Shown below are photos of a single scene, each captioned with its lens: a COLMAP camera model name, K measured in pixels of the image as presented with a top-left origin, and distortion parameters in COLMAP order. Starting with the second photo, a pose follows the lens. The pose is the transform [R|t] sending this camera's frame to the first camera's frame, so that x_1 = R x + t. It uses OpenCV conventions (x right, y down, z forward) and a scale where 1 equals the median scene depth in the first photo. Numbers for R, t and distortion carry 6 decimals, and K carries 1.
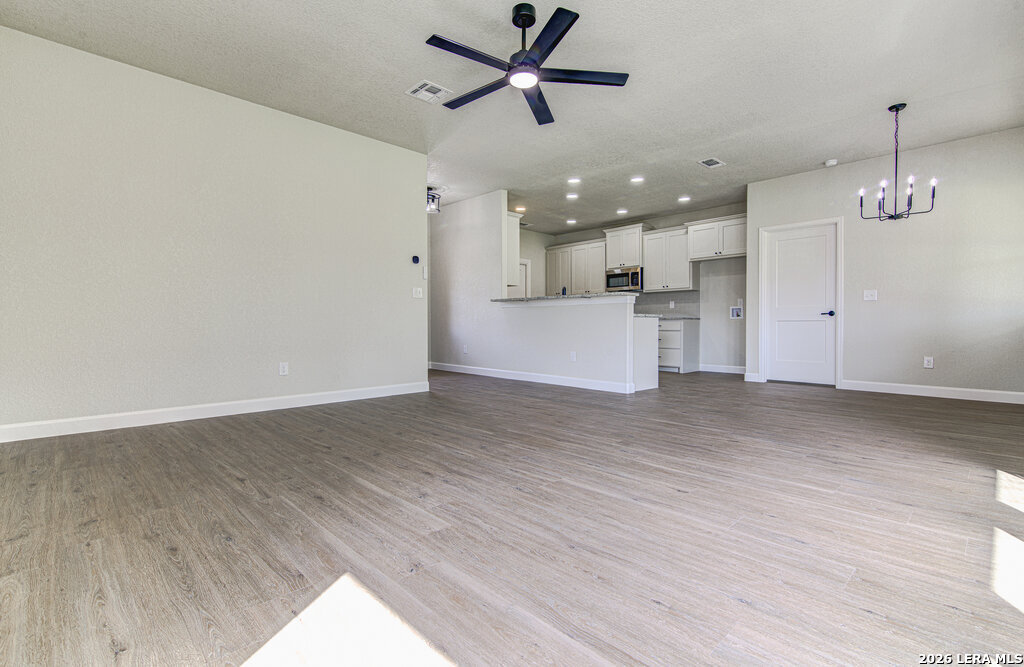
lens RADIAL K [[469.2, 0, 519.7], [0, 469.2, 327.2], [0, 0, 1]] dist [0.025643, -0.001352]
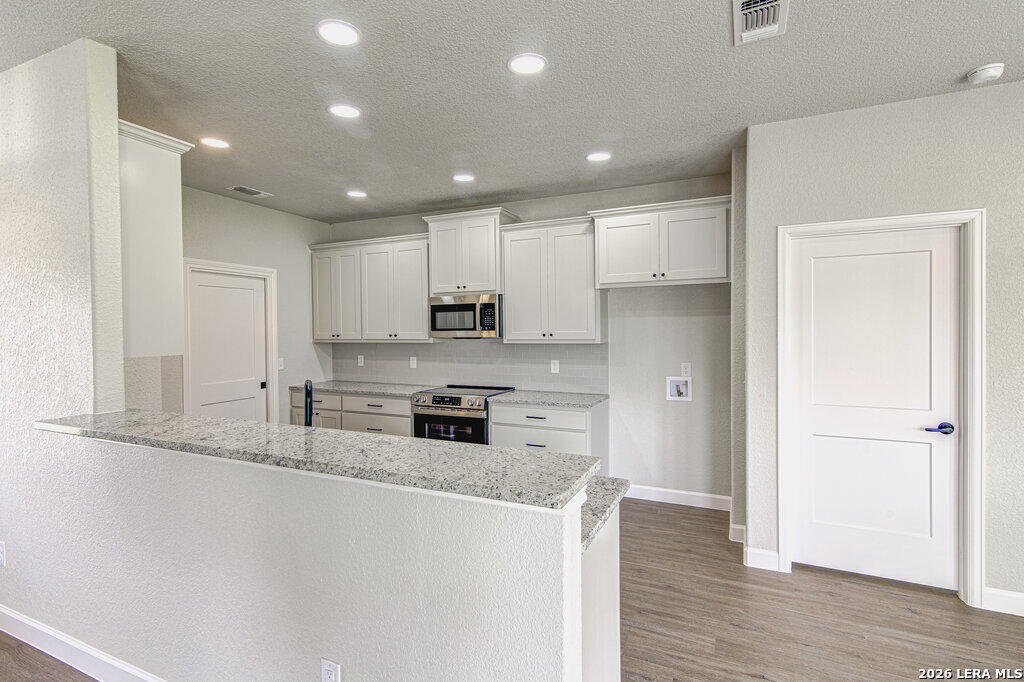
lens RADIAL K [[493.6, 0, 501.3], [0, 493.6, 335.4], [0, 0, 1]] dist [0.011512, -0.001120]
pose [[0.939368, -0.011077, 0.342731, 0.081396], [0.009223, 0.999933, 0.007041, -0.091012], [-0.342786, -0.003453, 0.939407, 0.523238]]
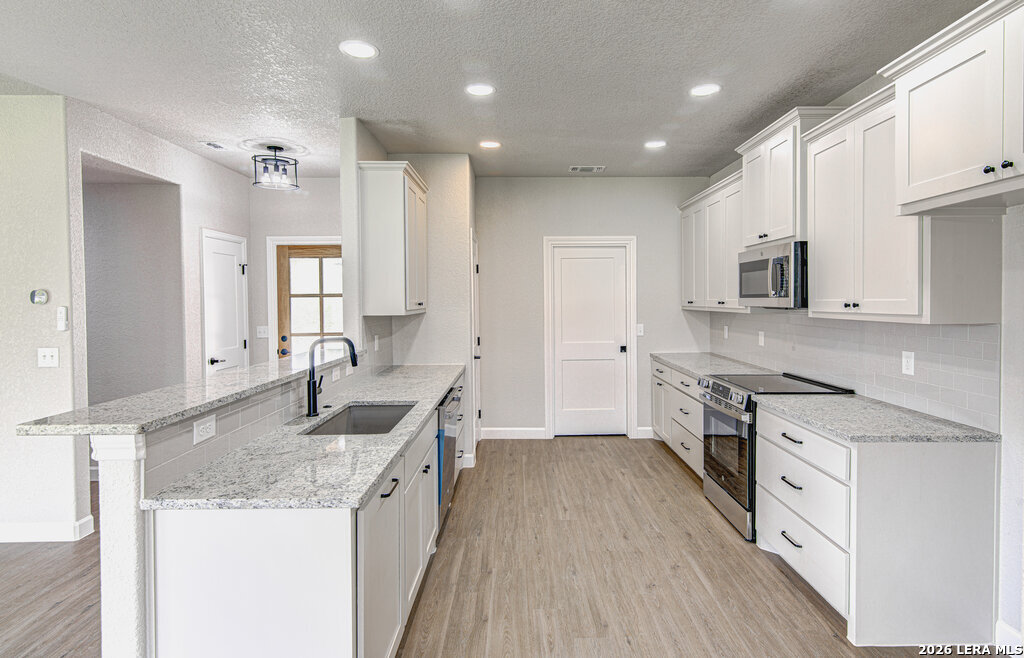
lens RADIAL K [[521.9, 0, 524.9], [0, 521.9, 308.7], [0, 0, 1]] dist [0.020139, -0.006105]
pose [[0.722639, 0.008173, -0.691177, 0.394420], [0.003576, 0.999872, 0.015563, -0.090992], [0.691216, -0.013718, 0.722518, 0.629042]]
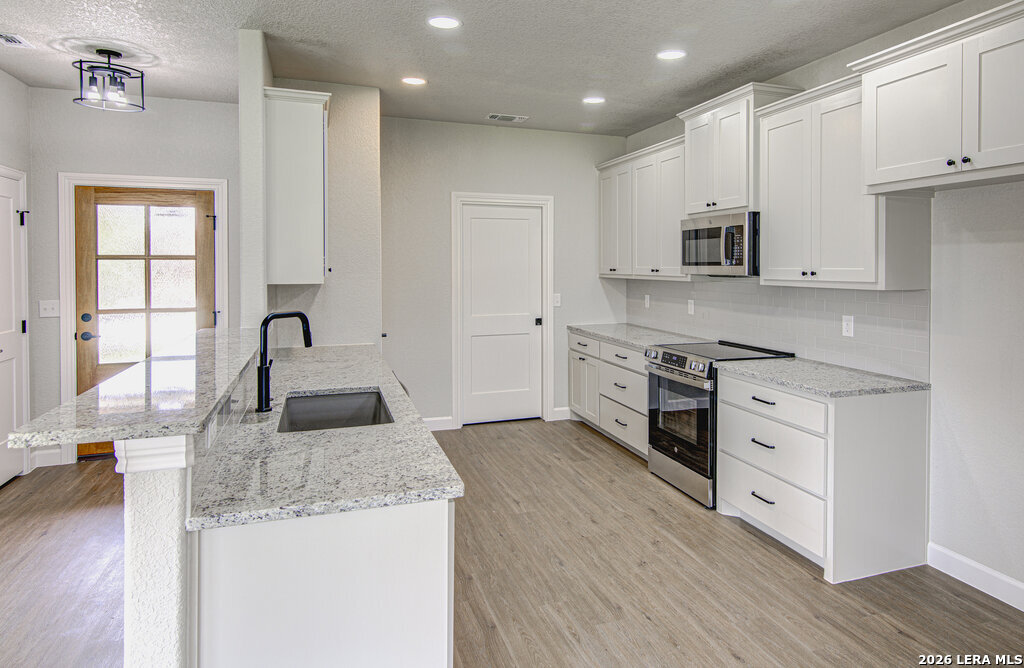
lens RADIAL K [[625.8, 0, 553.9], [0, 625.8, 270.5], [0, 0, 1]] dist [0.024131, -0.007780]
pose [[0.912980, 0.006160, -0.407958, 0.329811], [-0.004351, 0.999976, 0.005363, -0.090872], [0.407981, -0.003121, 0.912985, 0.549364]]
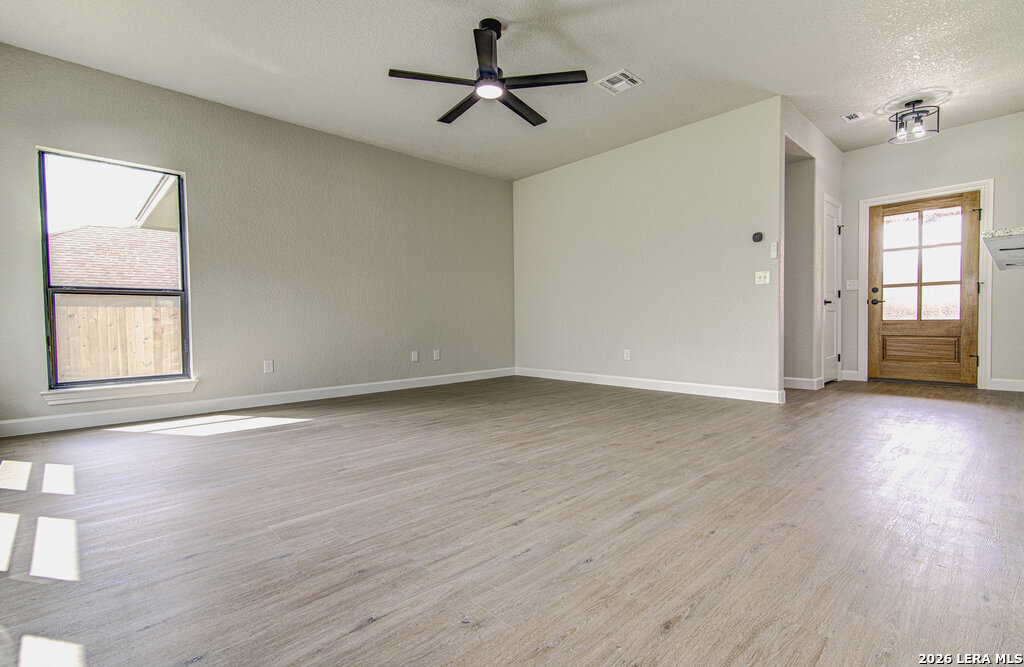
lens RADIAL K [[469.2, 0, 511.2], [0, 469.2, 332.2], [0, 0, 1]] dist [0.025643, -0.001352]
pose [[-0.017322, 0.022056, -0.999607, 0.398920], [0.004754, 0.999747, 0.021976, -0.000333], [0.999839, -0.004372, -0.017423, 0.392199]]
